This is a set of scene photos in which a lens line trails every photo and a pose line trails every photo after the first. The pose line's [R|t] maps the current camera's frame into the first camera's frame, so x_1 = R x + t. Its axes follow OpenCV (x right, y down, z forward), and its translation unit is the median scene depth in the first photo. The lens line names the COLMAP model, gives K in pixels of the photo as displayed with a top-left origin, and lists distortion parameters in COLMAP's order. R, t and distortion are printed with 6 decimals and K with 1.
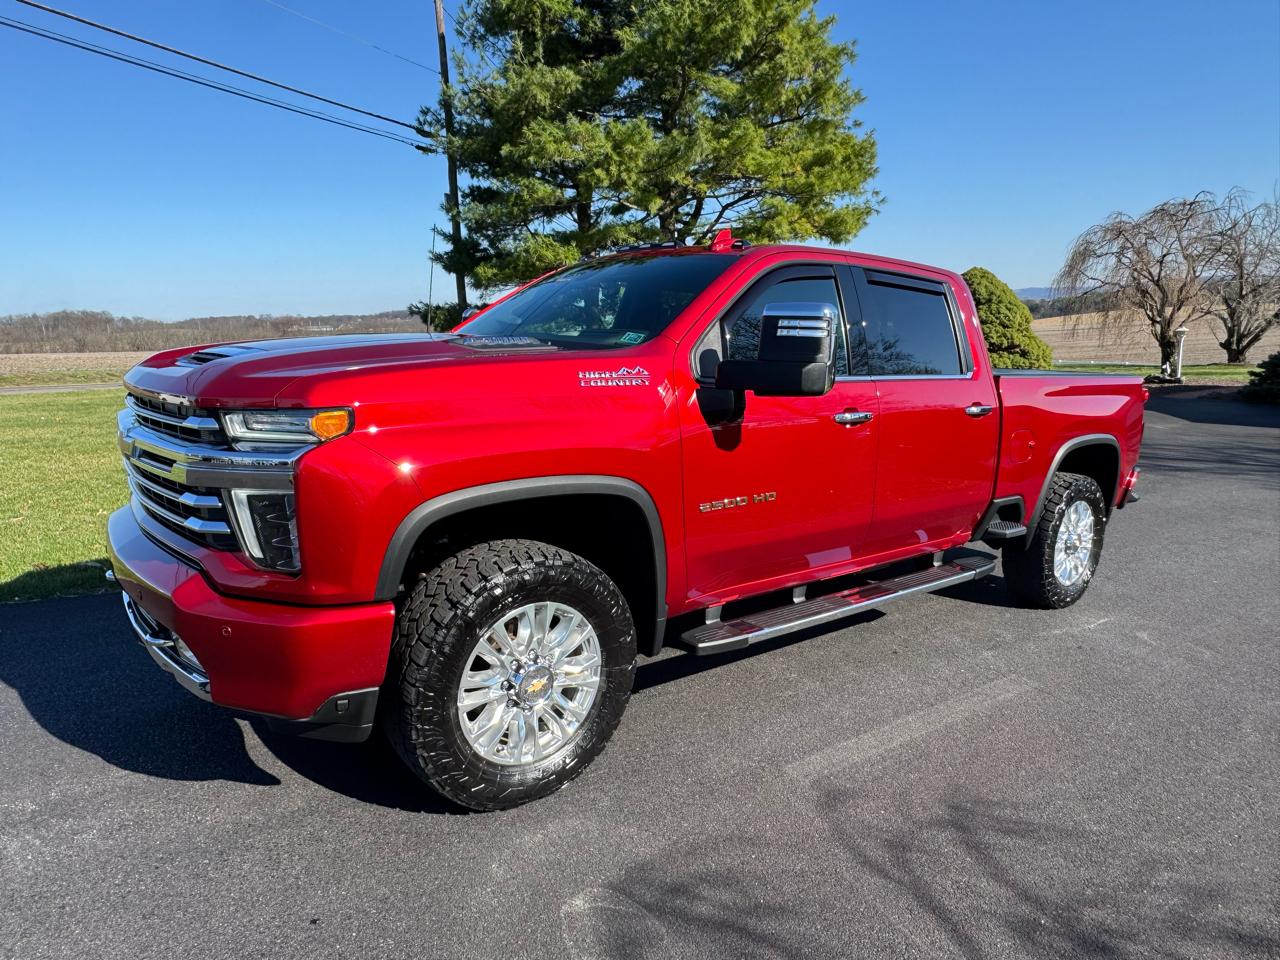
lens RADIAL K [[846.2, 0, 640.0], [0, 846.2, 480.0], [0, 0, 1]] dist [-0.006444, 0.000401]
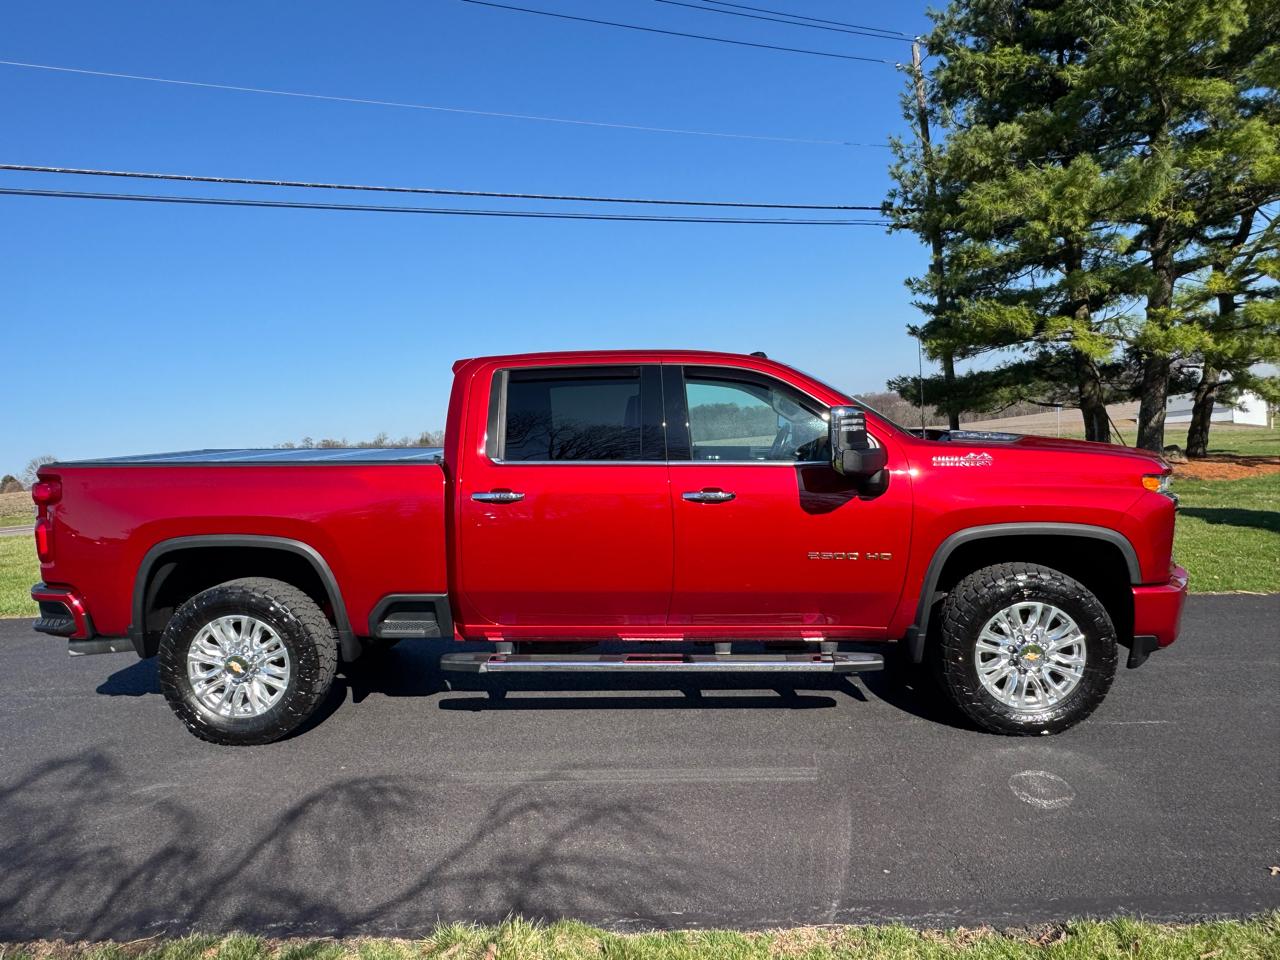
lens RADIAL K [[923.6, 0, 641.1], [0, 923.6, 472.3], [0, 0, 1]] dist [-0.003895, 0.002267]
pose [[0.771642, -0.027984, -0.635442, 0.213346], [-0.034616, 0.995704, -0.085884, 0.003966], [0.635115, 0.088268, 0.767358, -0.013477]]
